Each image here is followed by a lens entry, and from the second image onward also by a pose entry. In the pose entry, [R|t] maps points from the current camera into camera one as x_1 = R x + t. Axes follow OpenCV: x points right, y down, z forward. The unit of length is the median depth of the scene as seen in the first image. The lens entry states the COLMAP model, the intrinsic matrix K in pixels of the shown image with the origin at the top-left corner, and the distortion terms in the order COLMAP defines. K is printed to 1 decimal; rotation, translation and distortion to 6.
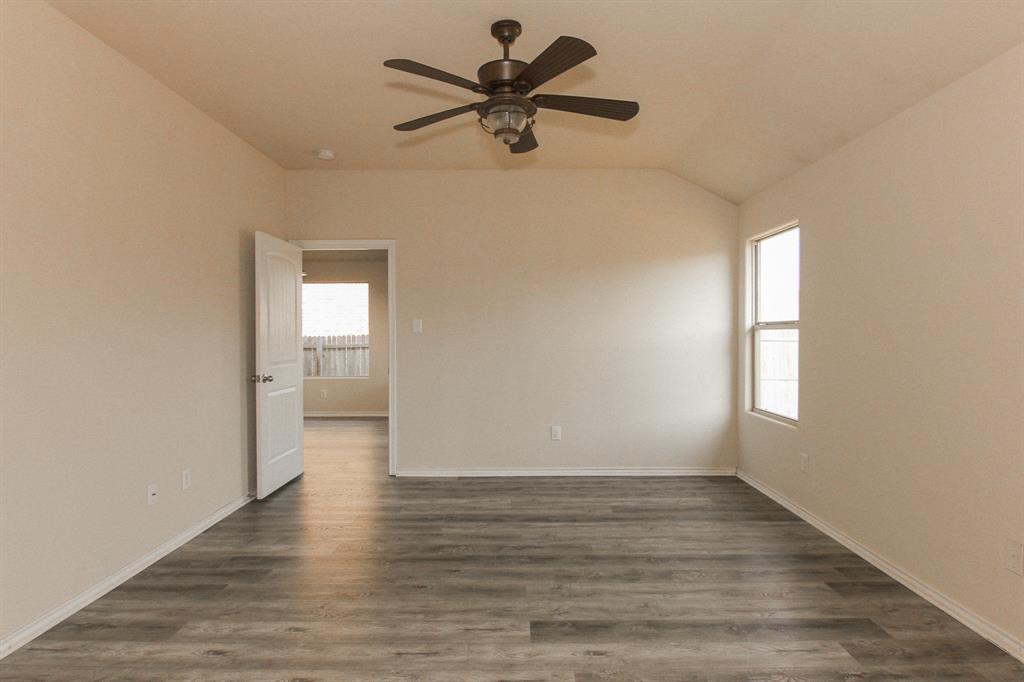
lens RADIAL K [[551.4, 0, 512.0], [0, 551.4, 341.0], [0, 0, 1]] dist [0.001671, -0.015882]
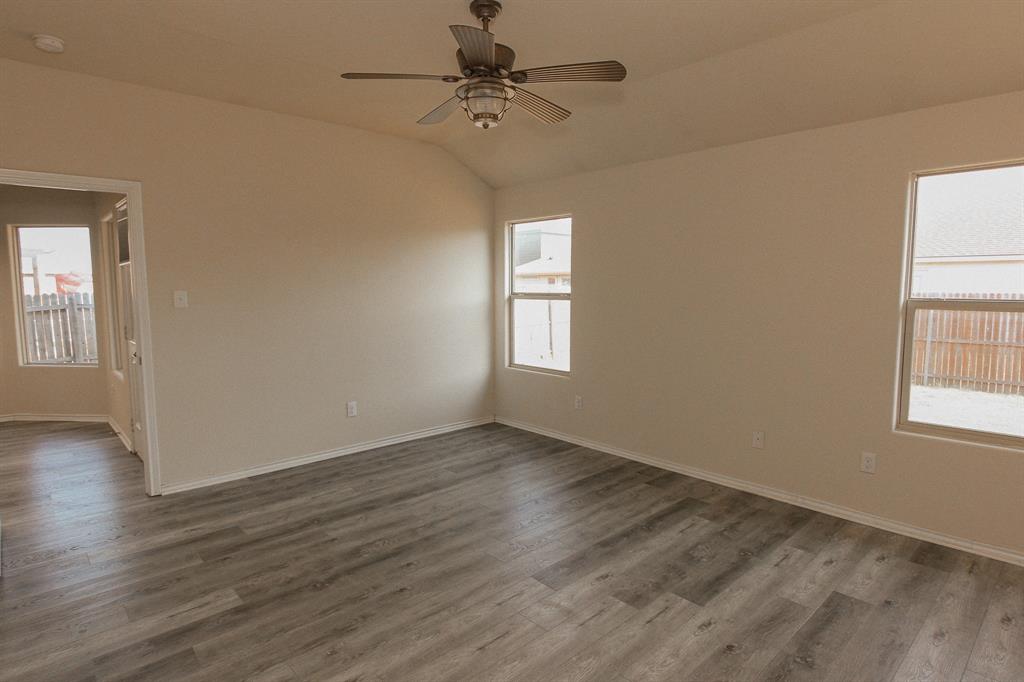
lens RADIAL K [[551.4, 0, 512.0], [0, 551.4, 341.0], [0, 0, 1]] dist [0.001671, -0.015882]
pose [[0.730563, -0.066722, 0.679578, -0.467547], [0.007668, 0.995954, 0.089541, -0.045572], [-0.682803, -0.060205, 0.728118, 0.153451]]
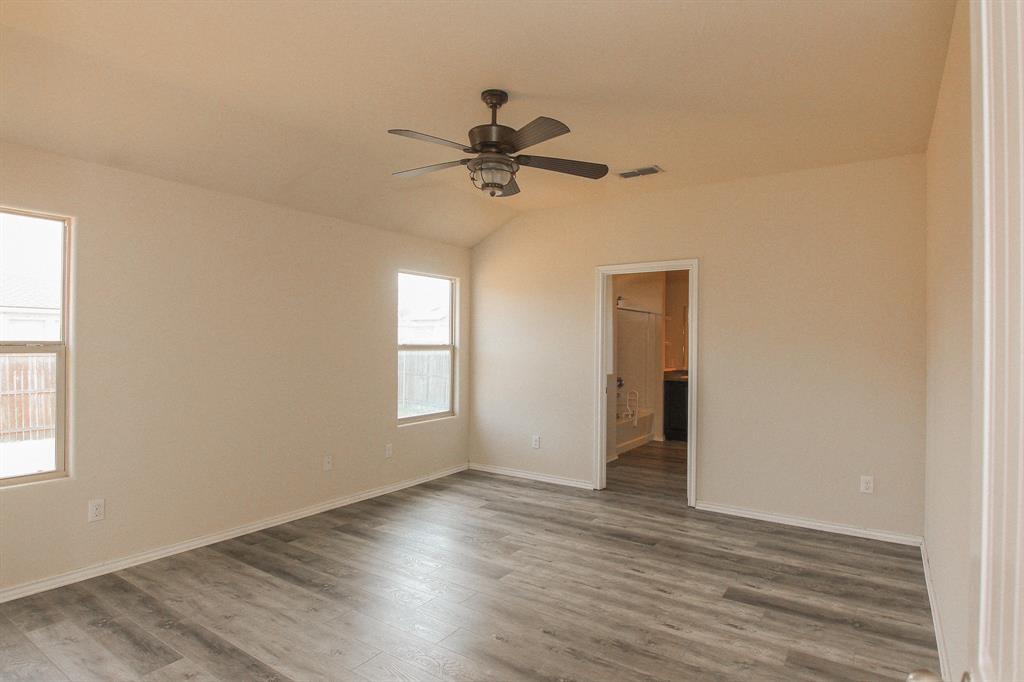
lens RADIAL K [[551.4, 0, 512.0], [0, 551.4, 341.0], [0, 0, 1]] dist [0.001671, -0.015882]
pose [[-0.830776, -0.002379, 0.556601, -0.469395], [0.000659, 0.999986, 0.005258, -0.045402], [-0.556606, 0.004736, -0.830763, 1.334198]]
